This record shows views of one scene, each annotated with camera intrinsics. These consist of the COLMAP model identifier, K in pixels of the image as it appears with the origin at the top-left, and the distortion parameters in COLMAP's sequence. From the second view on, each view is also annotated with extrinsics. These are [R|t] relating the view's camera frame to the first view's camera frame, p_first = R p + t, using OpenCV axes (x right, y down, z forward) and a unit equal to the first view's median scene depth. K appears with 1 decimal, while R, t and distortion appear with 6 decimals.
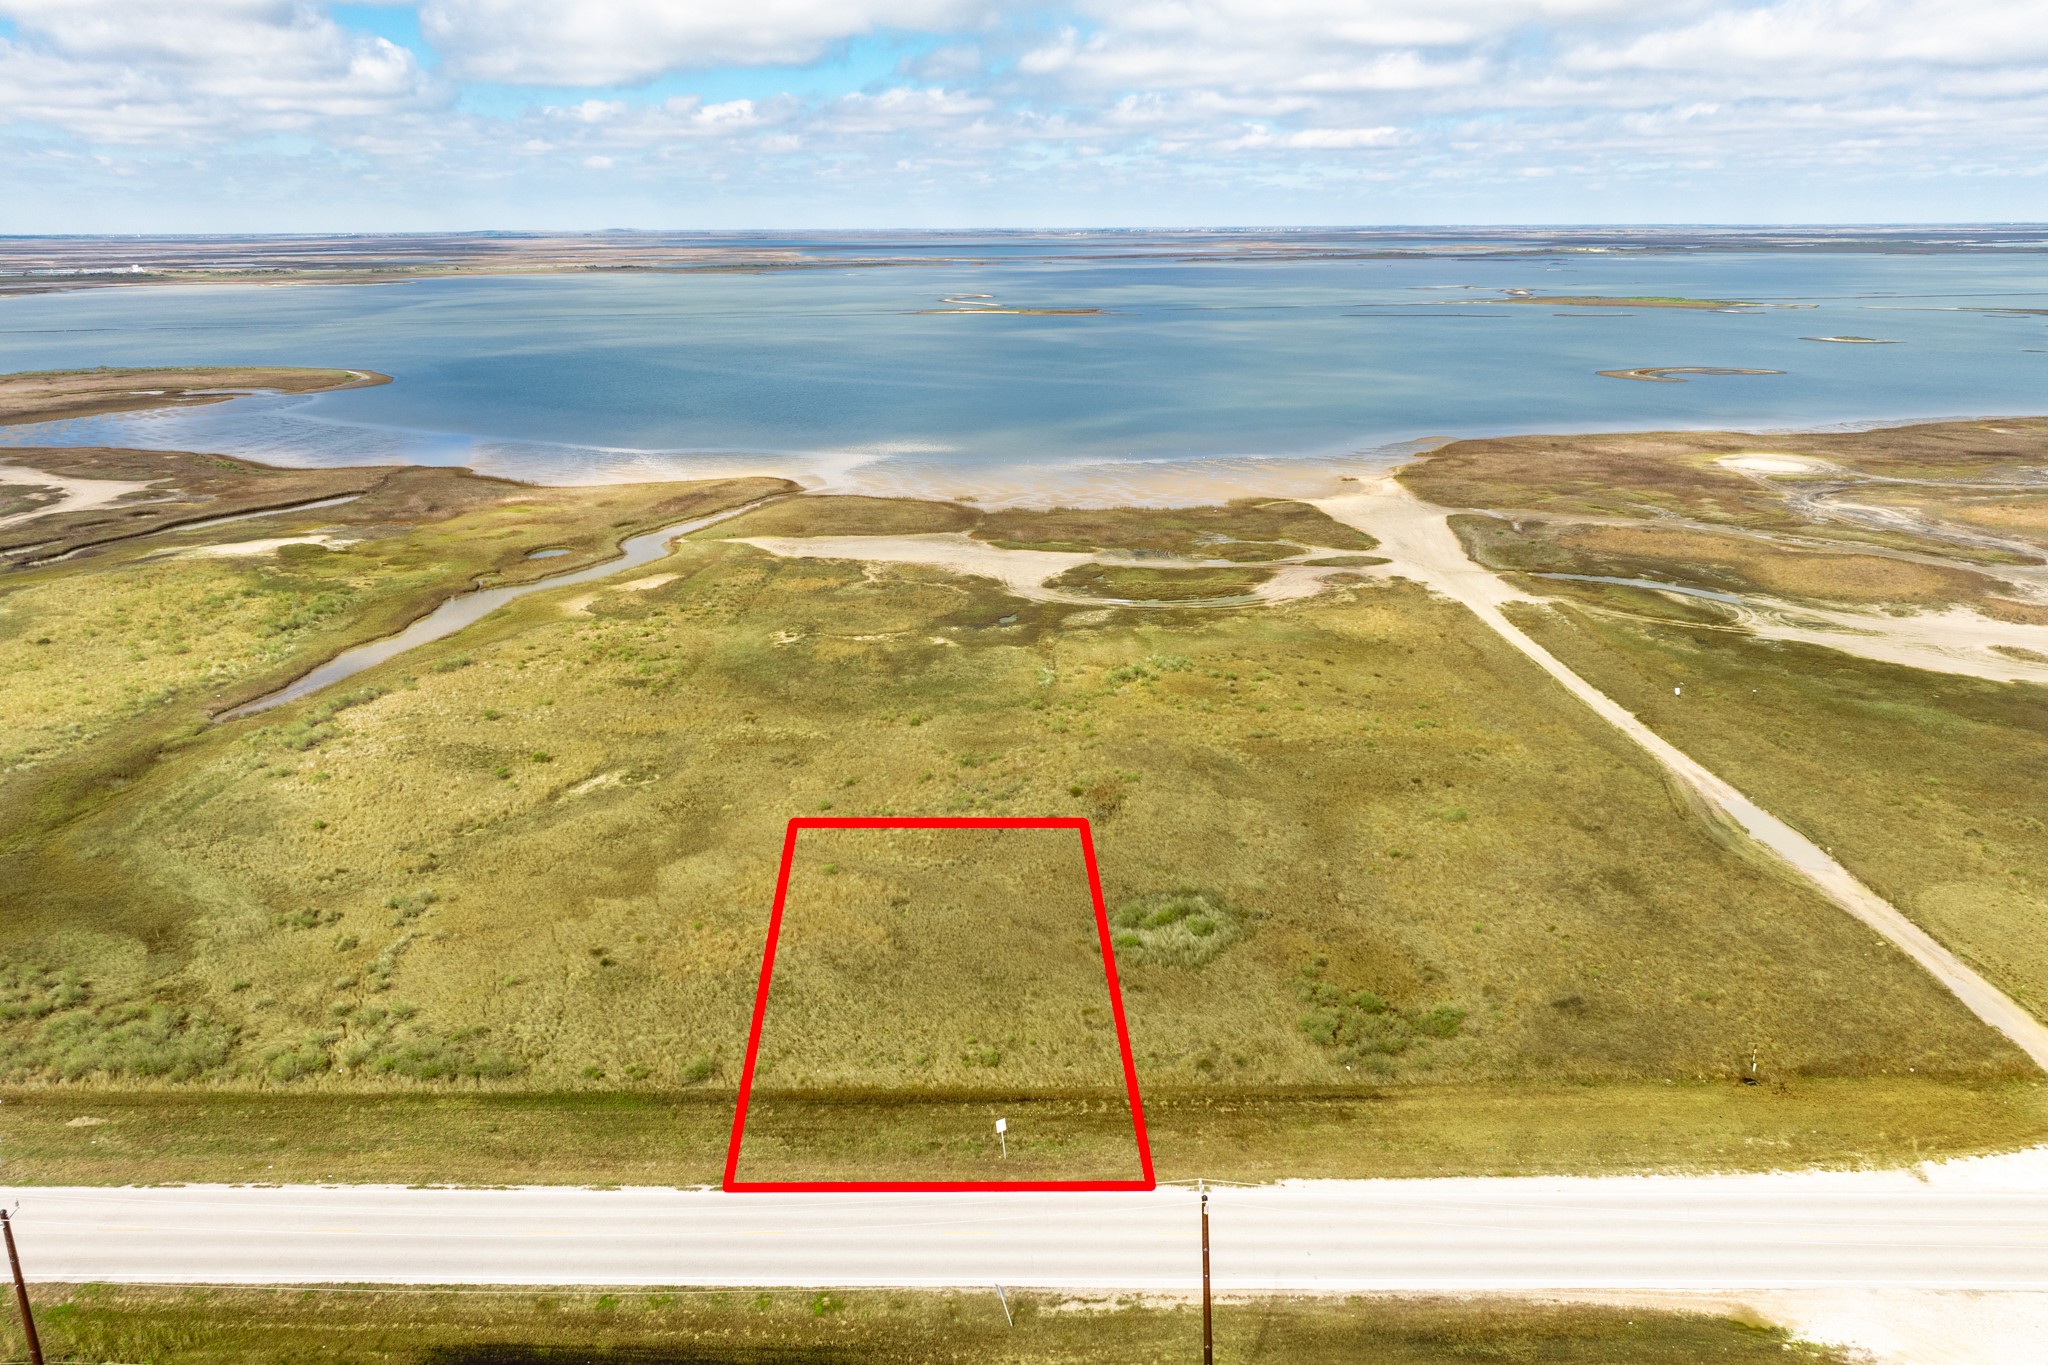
lens RADIAL K [[1431.6, 0, 1024.0], [0, 1431.6, 682.5], [0, 0, 1]] dist [0.014102, -0.006714]
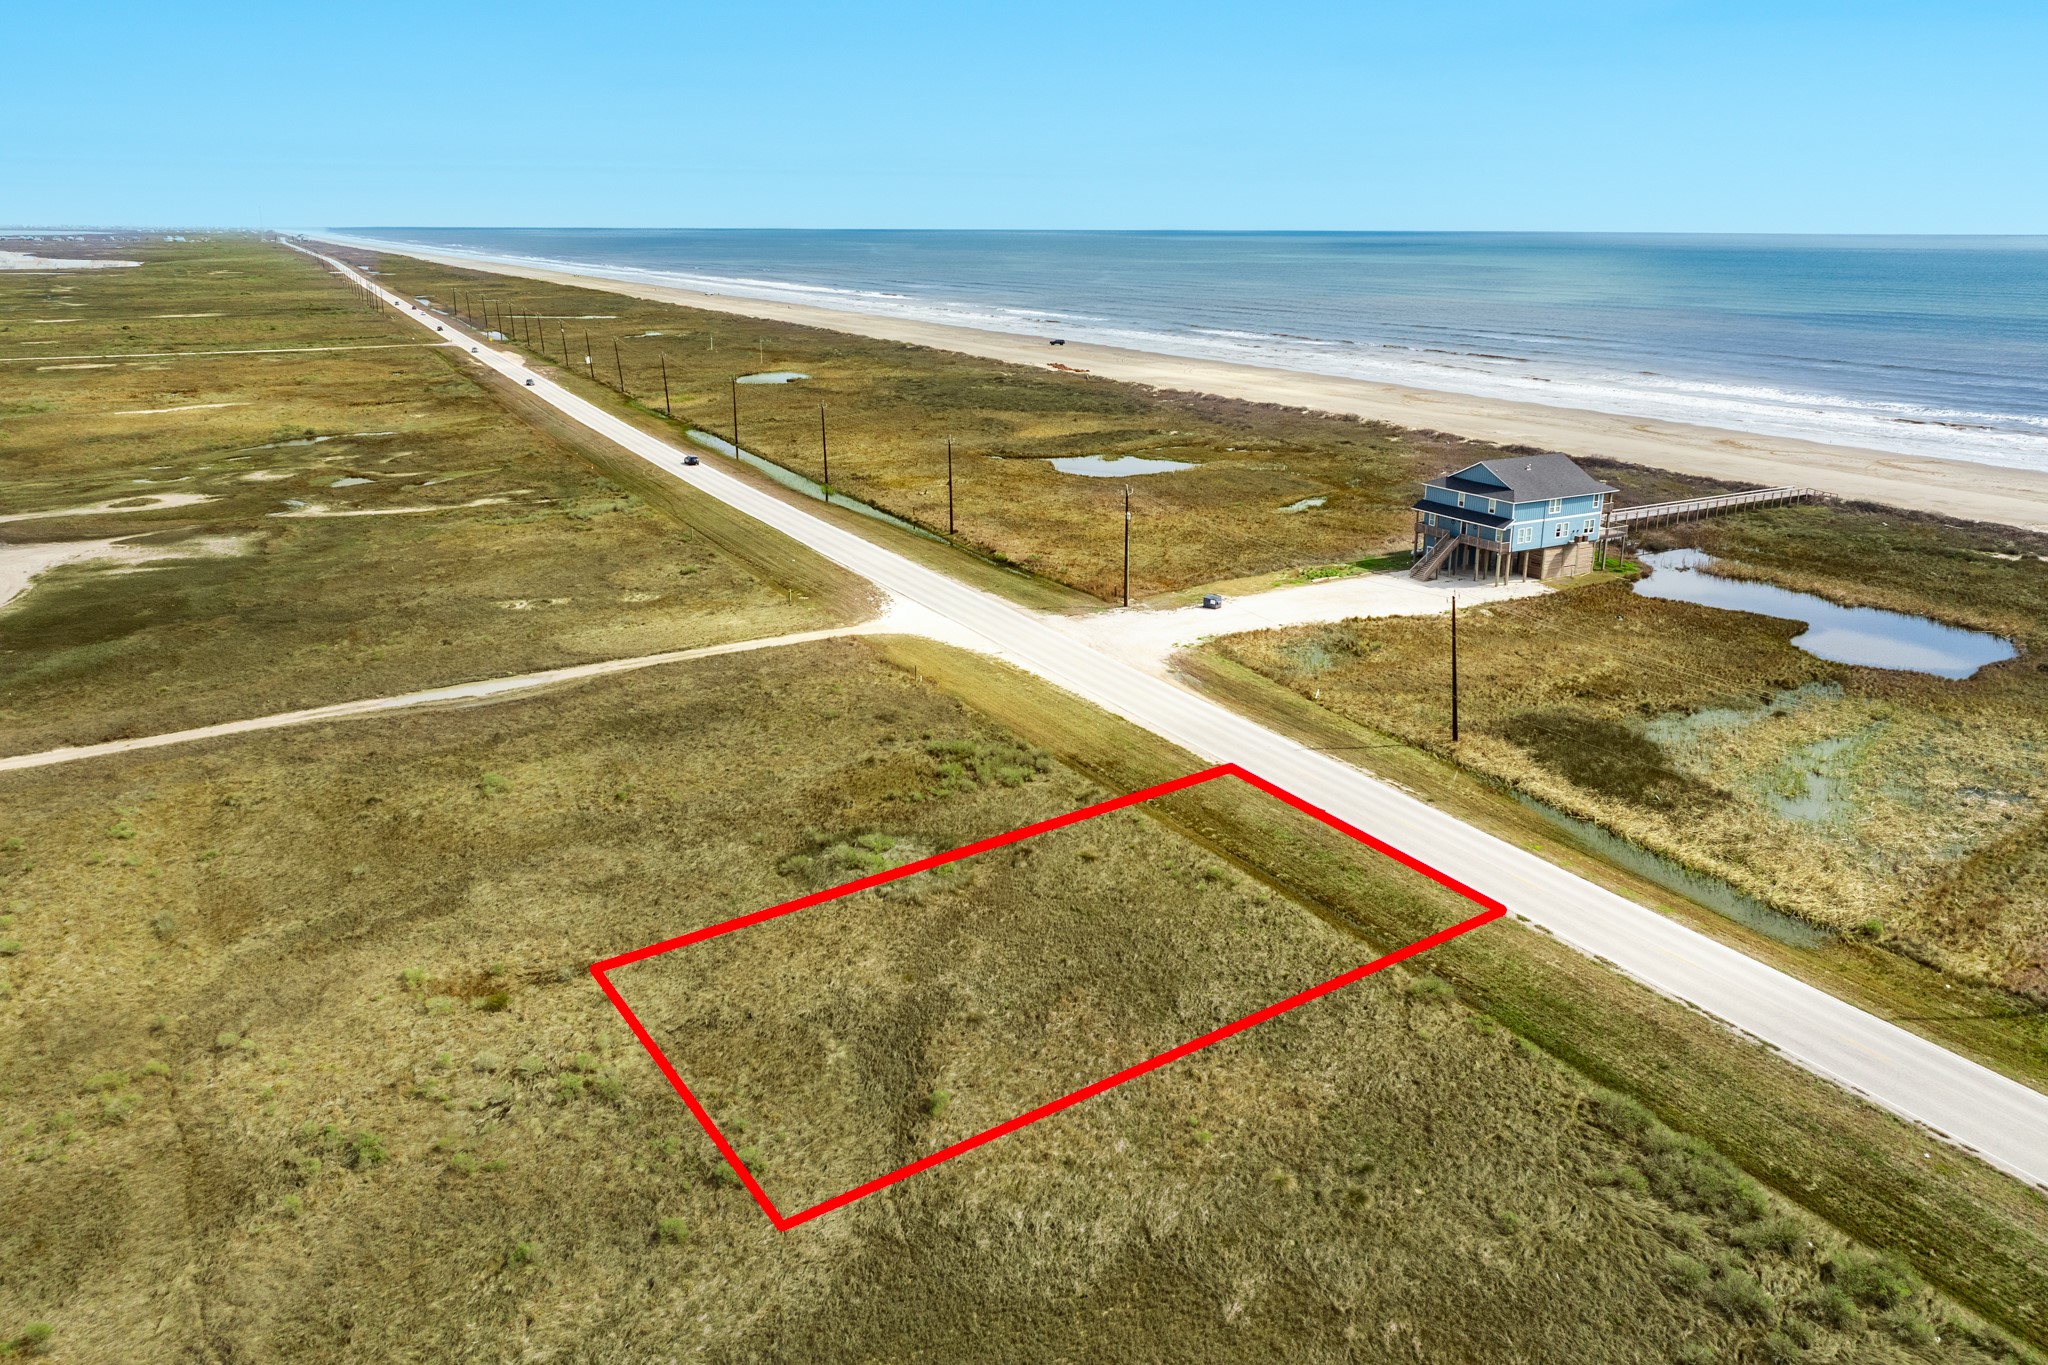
lens RADIAL K [[1431.6, 0, 1024.0], [0, 1431.6, 682.5], [0, 0, 1]] dist [0.014102, -0.006714]
pose [[-0.510207, -0.257275, 0.820669, -0.565741], [0.263977, 0.861307, 0.434128, -0.255479], [-0.818538, 0.438133, -0.371530, 1.051475]]
